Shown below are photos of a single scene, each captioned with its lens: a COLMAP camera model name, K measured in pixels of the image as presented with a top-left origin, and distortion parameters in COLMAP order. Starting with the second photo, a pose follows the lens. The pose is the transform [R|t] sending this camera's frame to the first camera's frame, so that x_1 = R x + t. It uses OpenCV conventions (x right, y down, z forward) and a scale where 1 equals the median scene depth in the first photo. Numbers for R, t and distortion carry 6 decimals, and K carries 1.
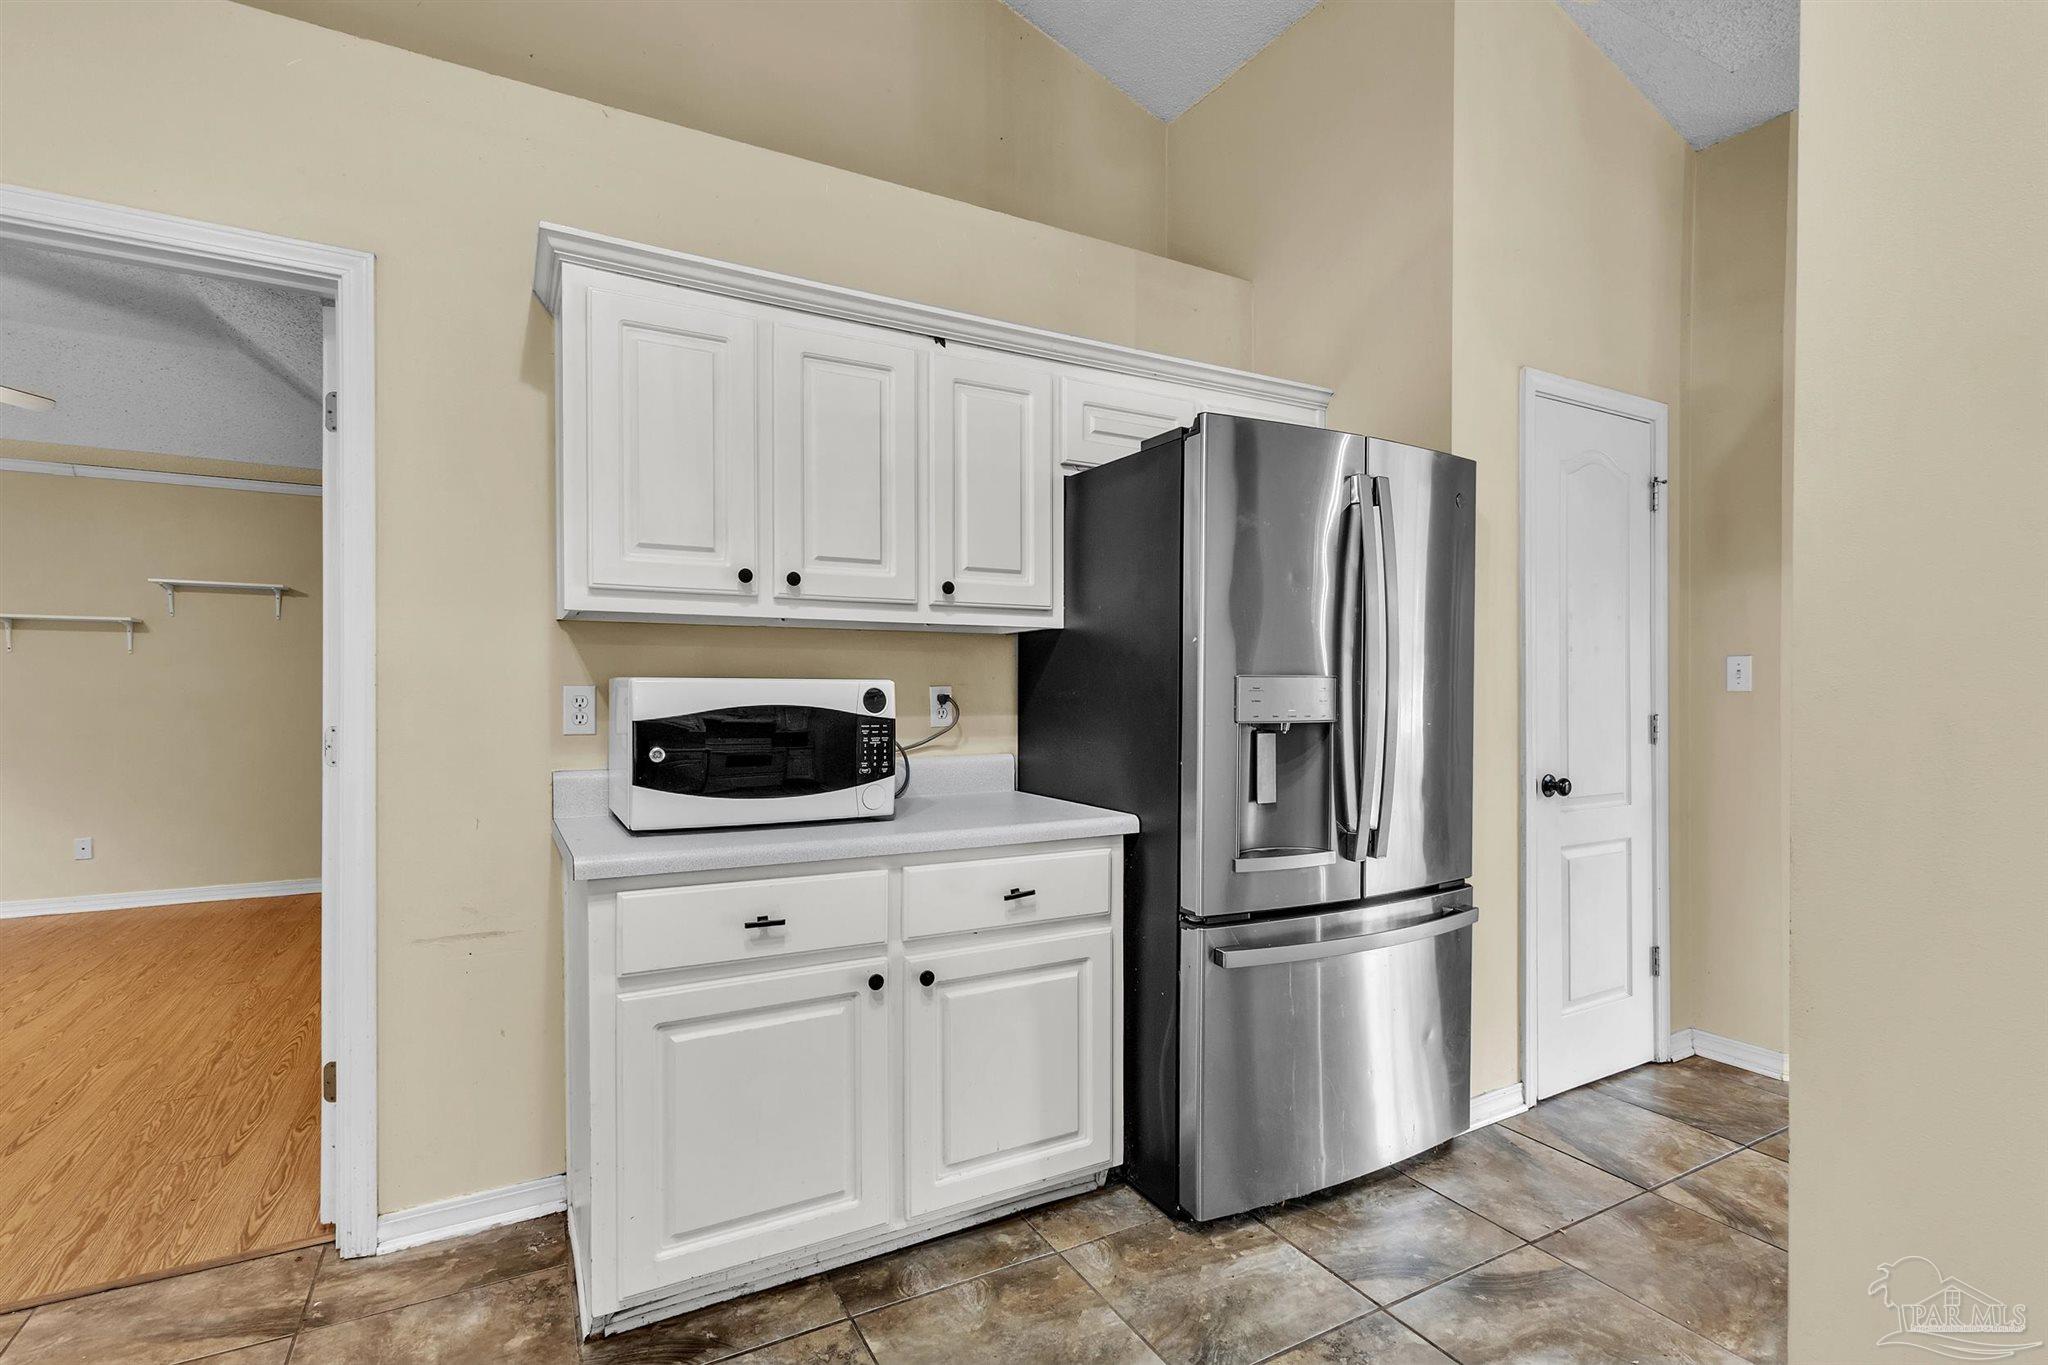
lens RADIAL K [[952.2, 0, 1020.0], [0, 952.2, 692.0], [0, 0, 1]] dist [0.002185, 0.000329]
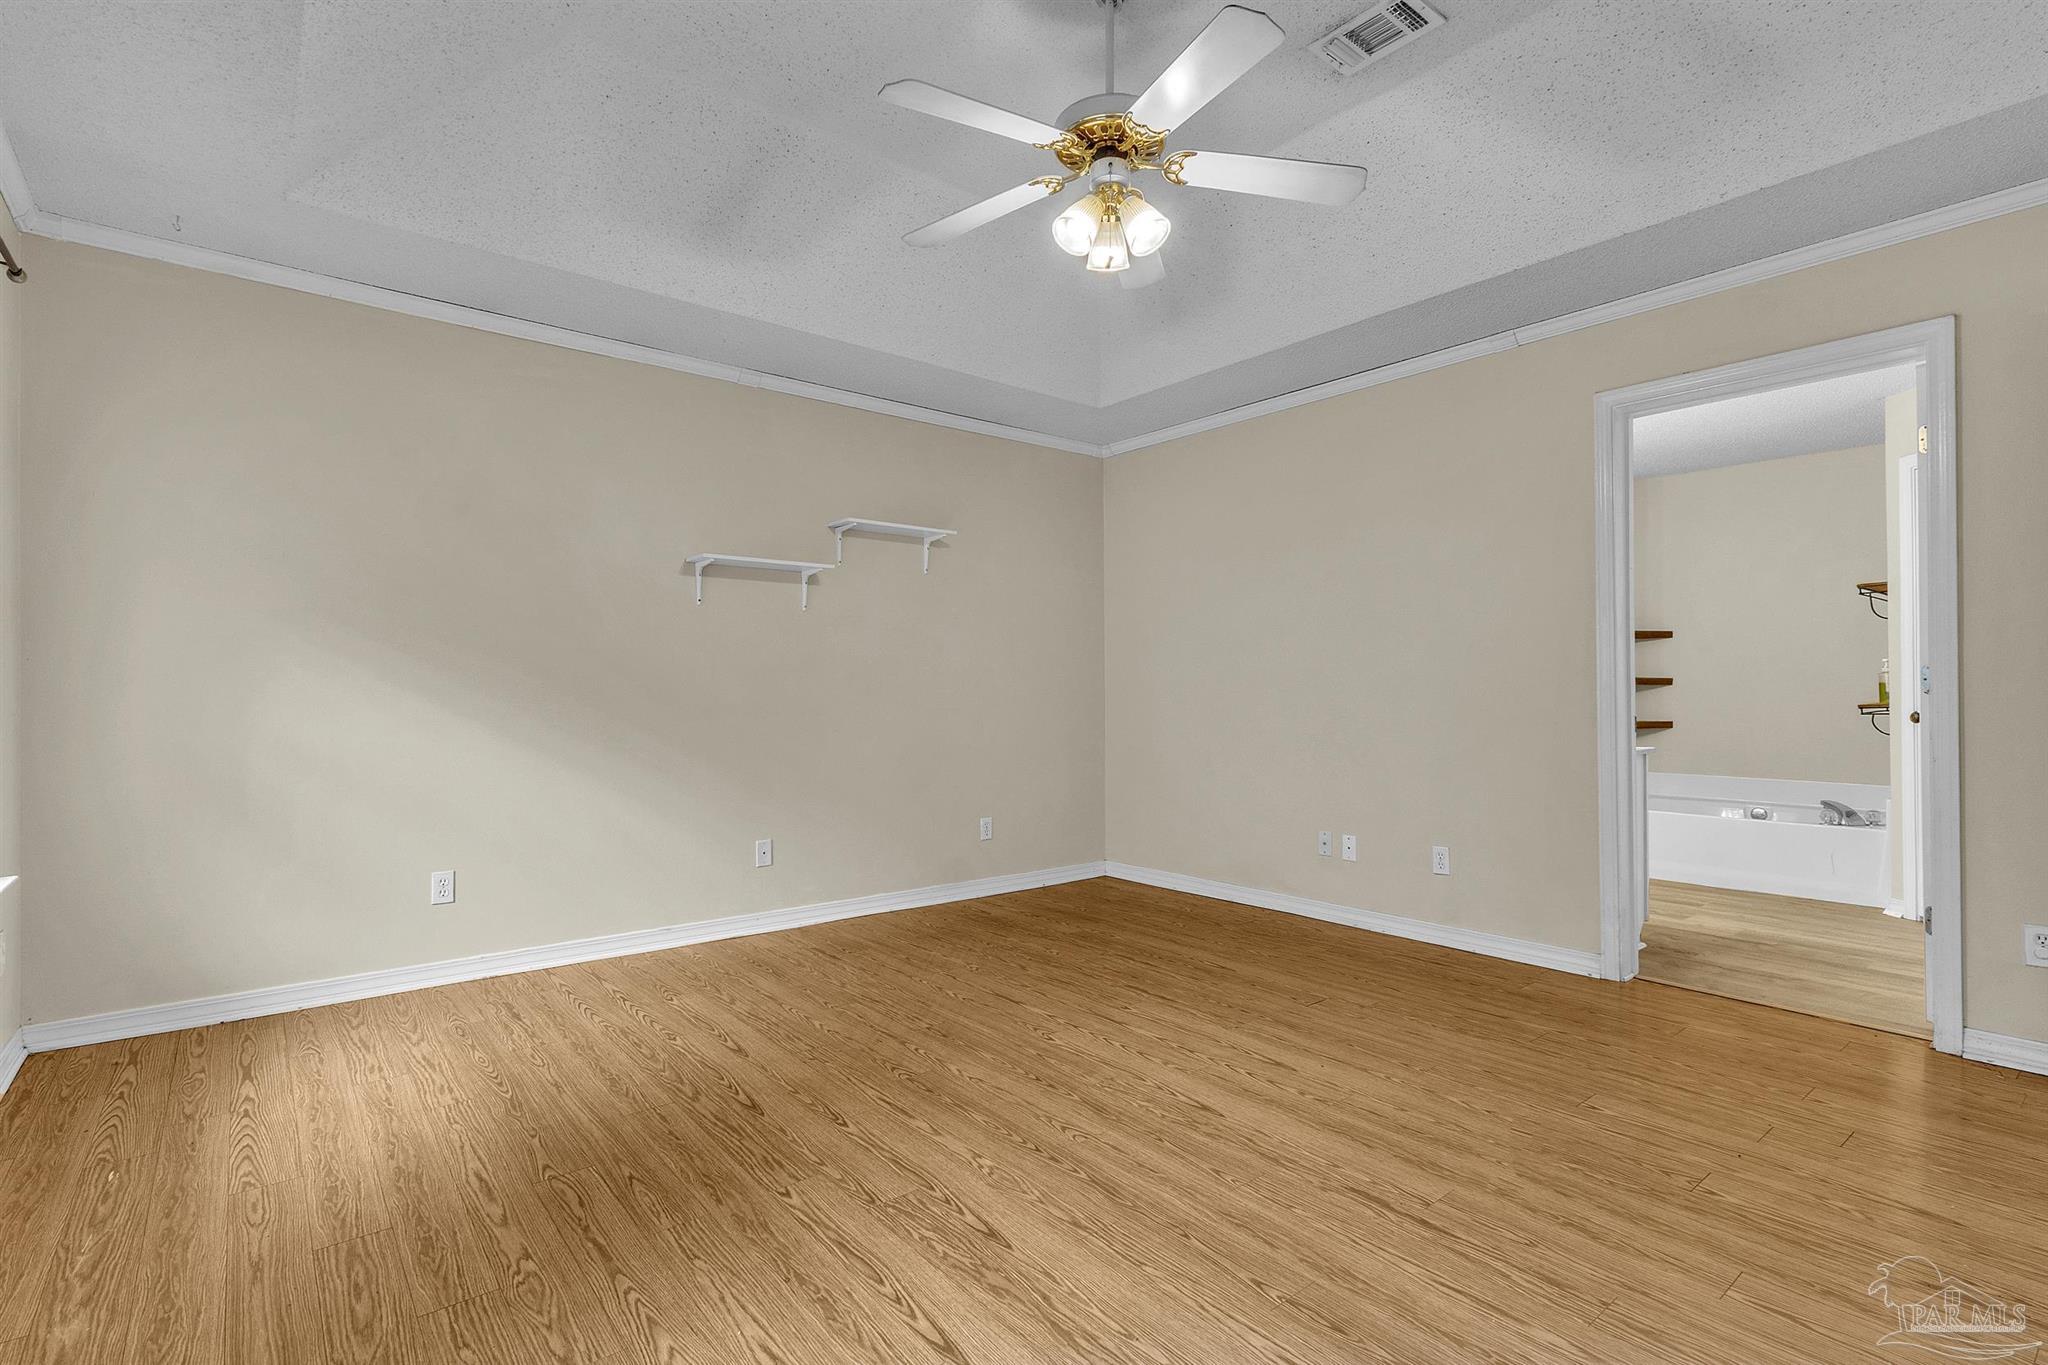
lens RADIAL K [[952.2, 0, 1022.7], [0, 952.2, 685.4], [0, 0, 1]] dist [0.002185, 0.000329]
pose [[0.983850, 0.006680, 0.178871, -1.388171], [-0.006578, 0.999978, -0.001165, 0.035775], [-0.178875, -0.000031, 0.983872, 0.260232]]
